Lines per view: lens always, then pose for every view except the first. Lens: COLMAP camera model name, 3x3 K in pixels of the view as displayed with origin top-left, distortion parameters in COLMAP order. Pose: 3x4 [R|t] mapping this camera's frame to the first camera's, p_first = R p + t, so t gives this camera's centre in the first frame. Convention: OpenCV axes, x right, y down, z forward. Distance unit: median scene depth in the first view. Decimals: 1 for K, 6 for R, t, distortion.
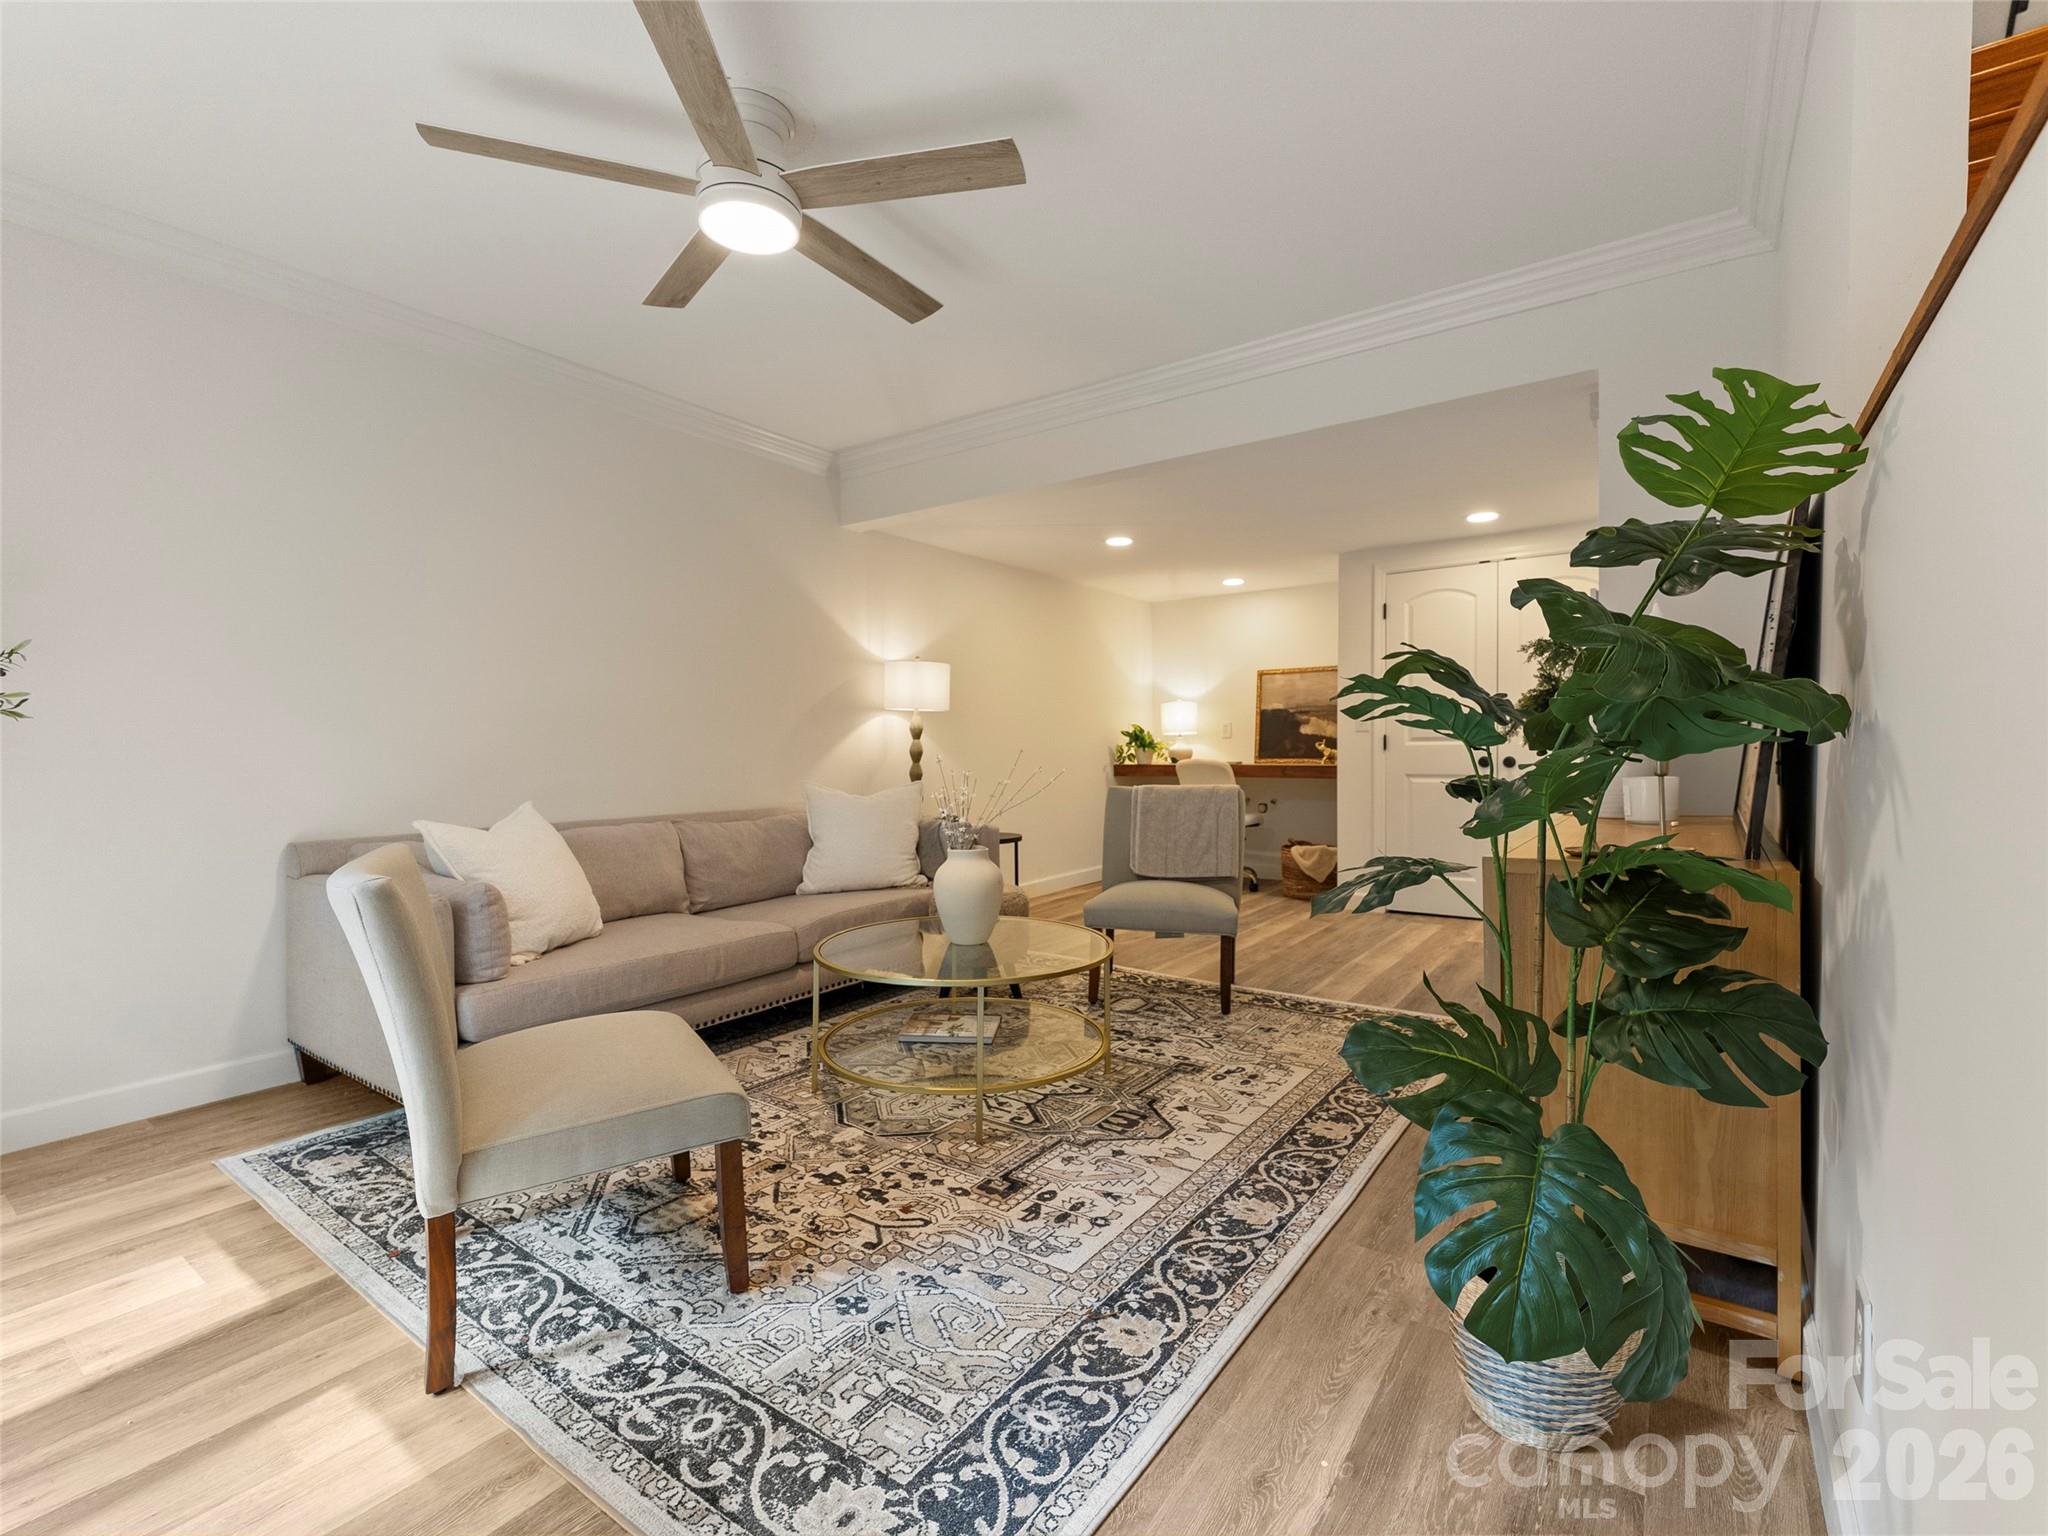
lens RADIAL K [[923.4, 0, 1032.5], [0, 923.4, 748.9], [0, 0, 1]] dist [-0.001199, -0.000141]
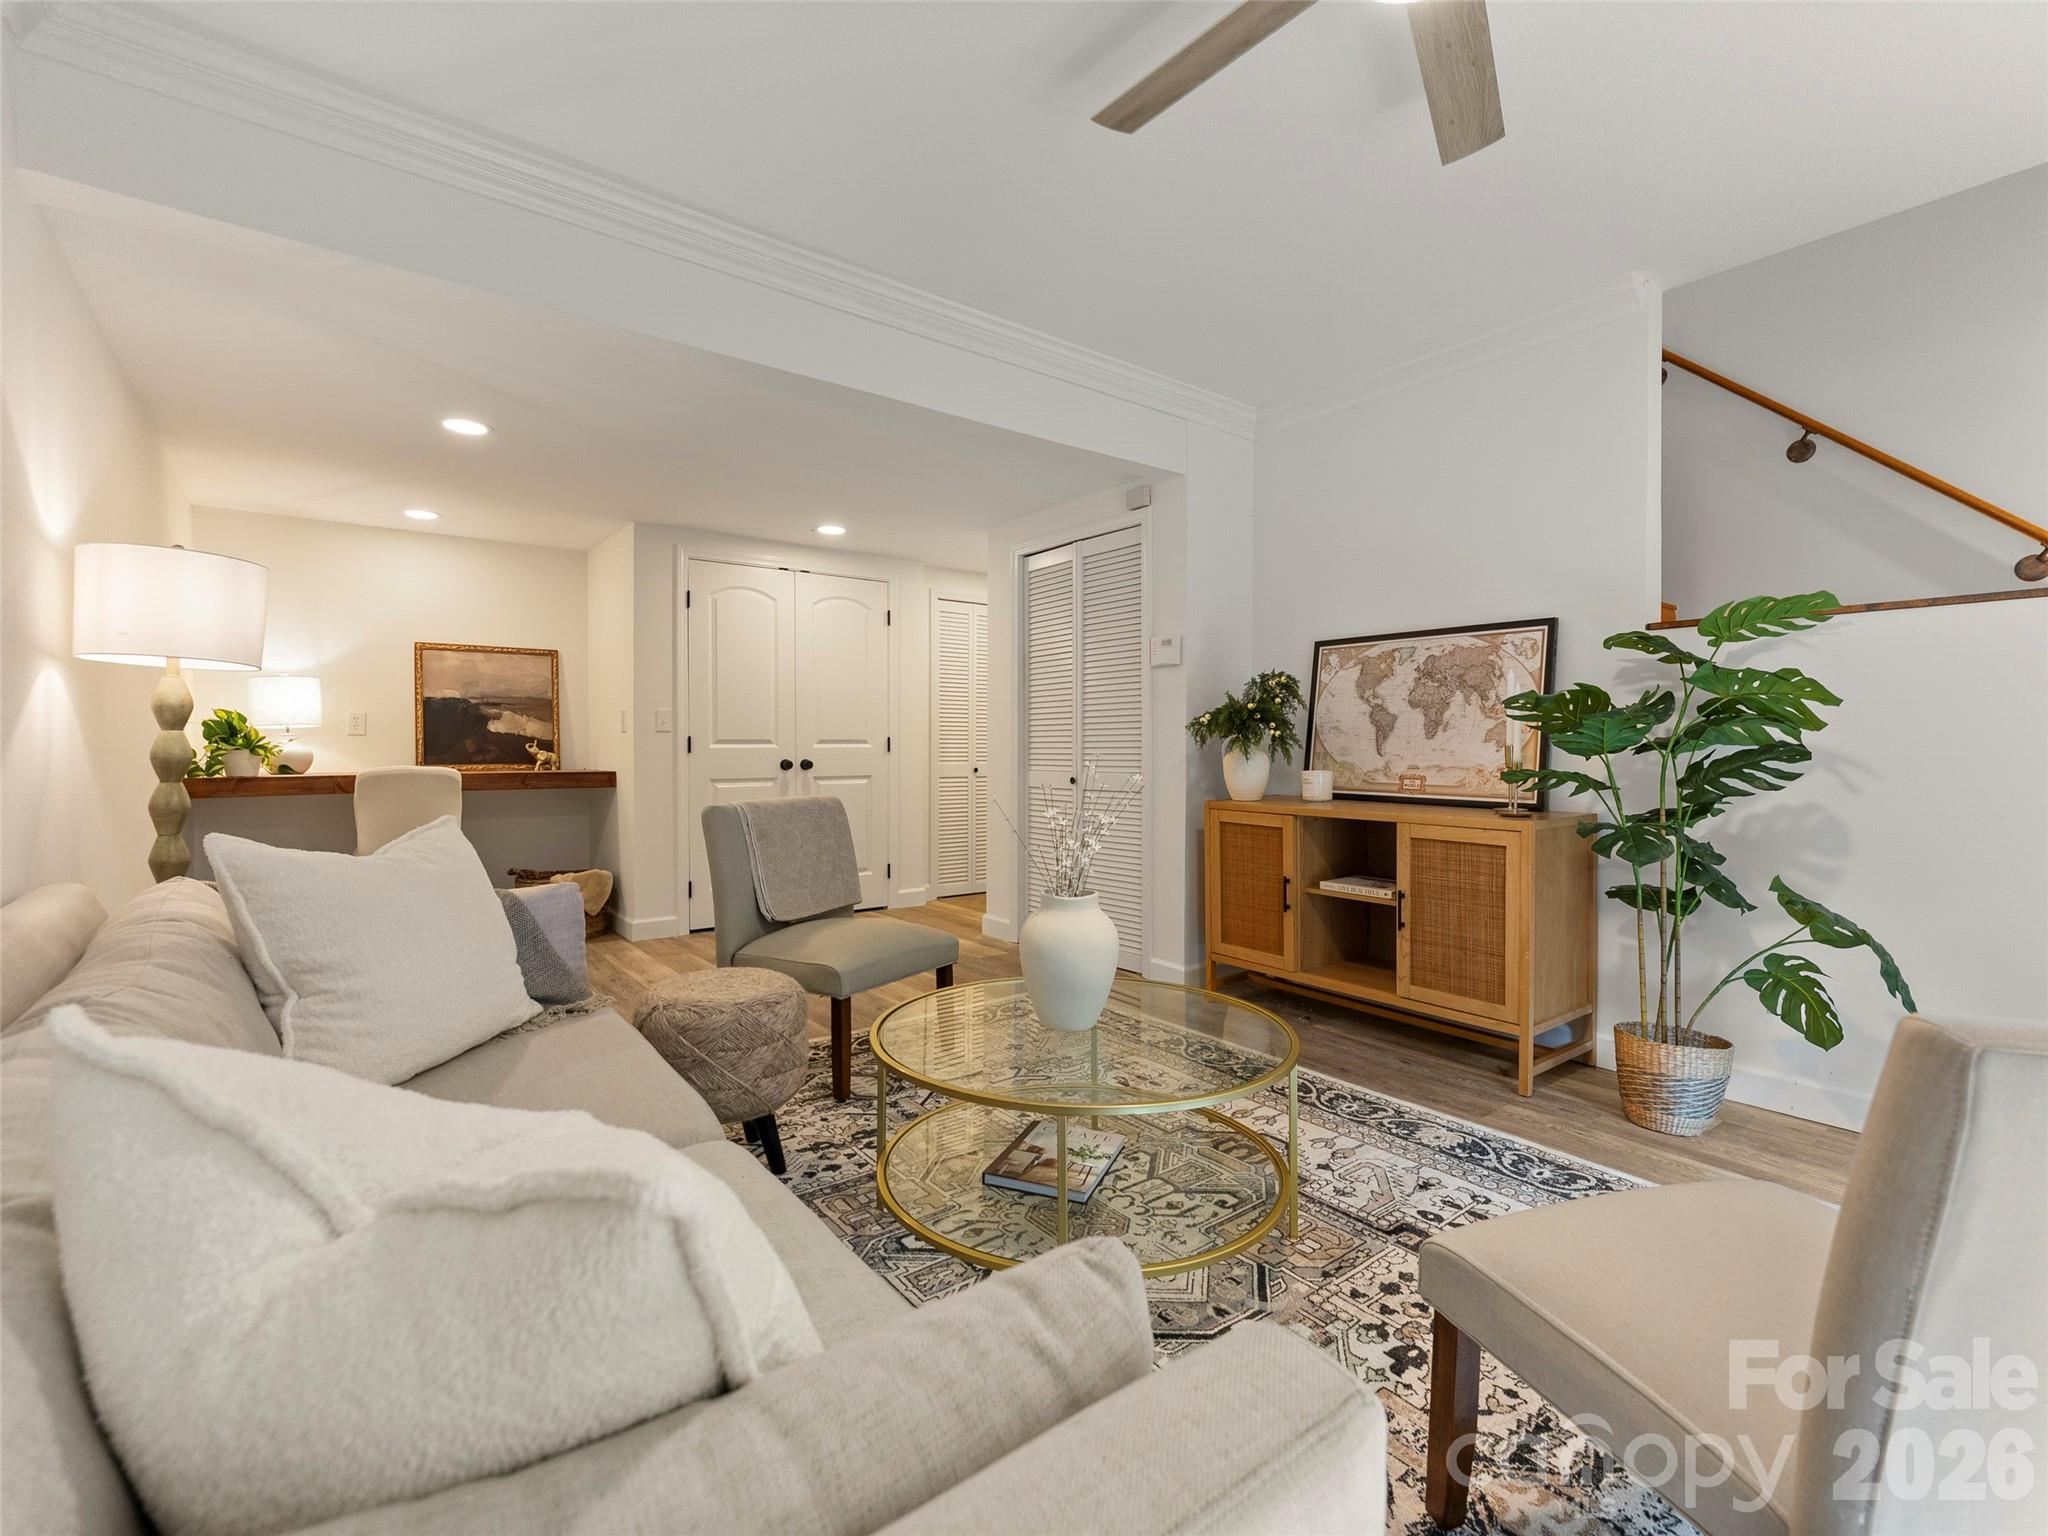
lens RADIAL K [[923.4, 0, 1032.5], [0, 923.4, 748.9], [0, 0, 1]] dist [-0.001199, -0.000141]
pose [[0.284895, 0.004017, 0.958550, -0.607663], [-0.000842, 0.999992, -0.003940, 0.000500], [-0.958558, 0.000316, 0.284896, 0.664729]]
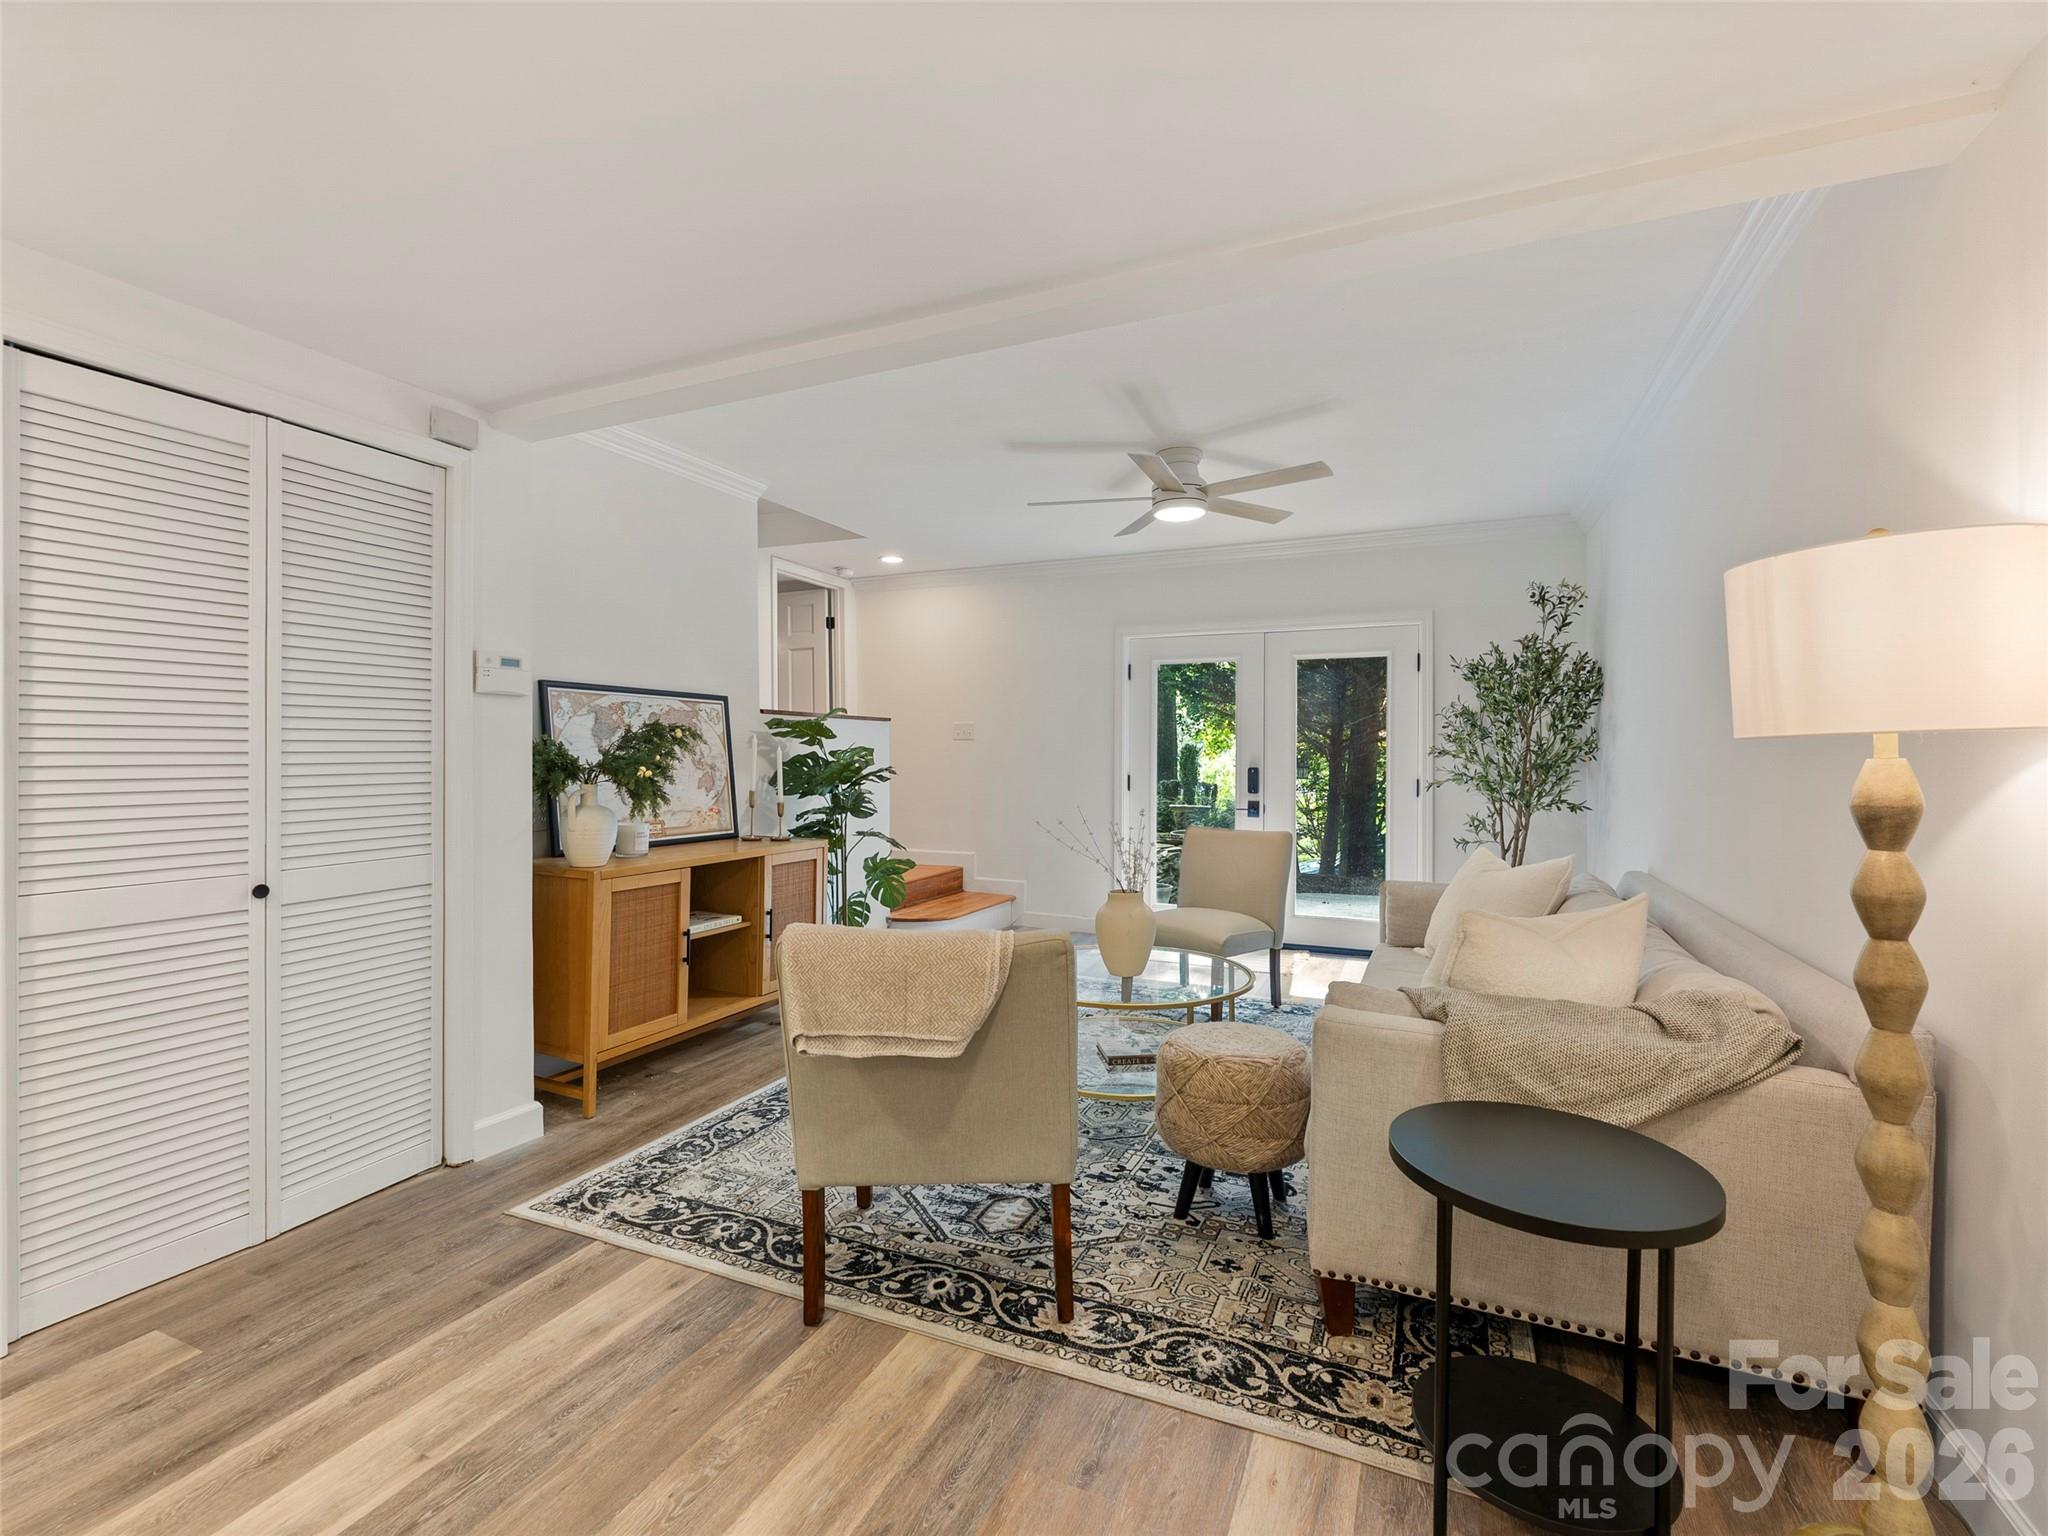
lens RADIAL K [[923.4, 0, 1032.5], [0, 923.4, 748.9], [0, 0, 1]] dist [-0.001199, -0.000141]
pose [[-0.978198, 0.001306, -0.207670, 0.227609], [0.001898, 0.999995, -0.002649, -0.055094], [0.207665, -0.002985, -0.978195, 1.690333]]
